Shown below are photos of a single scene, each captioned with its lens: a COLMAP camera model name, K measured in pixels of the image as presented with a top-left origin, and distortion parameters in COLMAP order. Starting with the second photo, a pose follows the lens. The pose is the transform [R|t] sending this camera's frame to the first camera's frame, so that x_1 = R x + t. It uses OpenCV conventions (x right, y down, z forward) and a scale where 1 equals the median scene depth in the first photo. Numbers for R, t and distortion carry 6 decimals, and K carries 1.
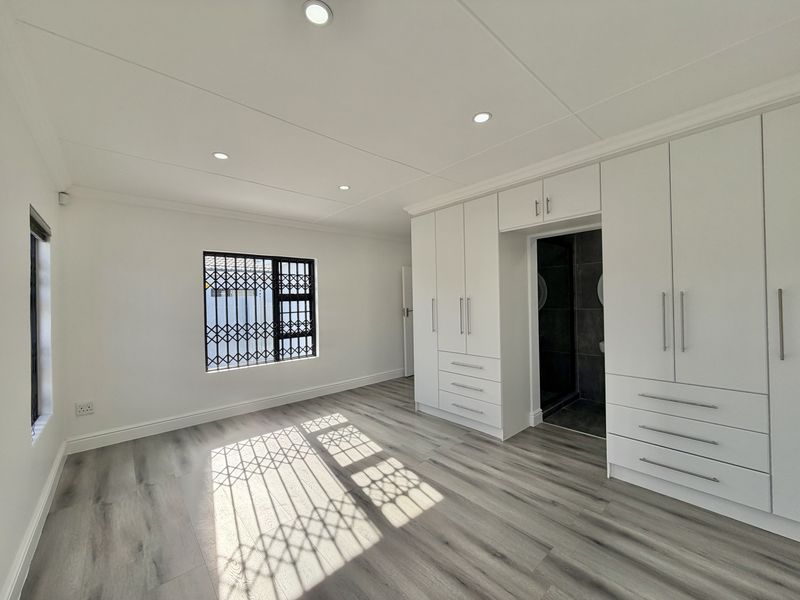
lens RADIAL K [[316.0, 0, 396.0], [0, 316.0, 295.5], [0, 0, 1]] dist [-0.001390, 0.000137]
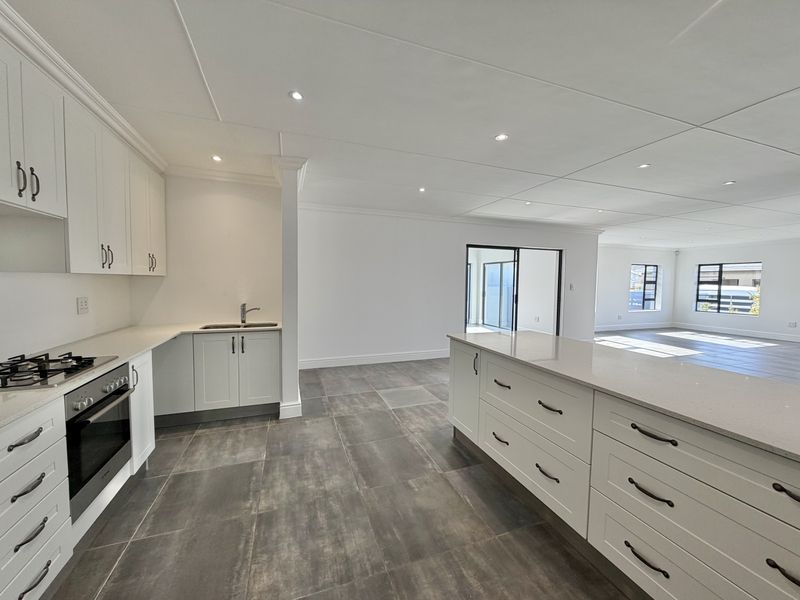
lens RADIAL K [[316.0, 0, 402.3], [0, 316.0, 296.0], [0, 0, 1]] dist [-0.001390, 0.000137]
pose [[0.929043, 0.065679, -0.364095, -1.724237], [-0.040398, 0.996241, 0.076631, 0.001644], [0.367760, -0.056485, 0.928204, -2.597481]]
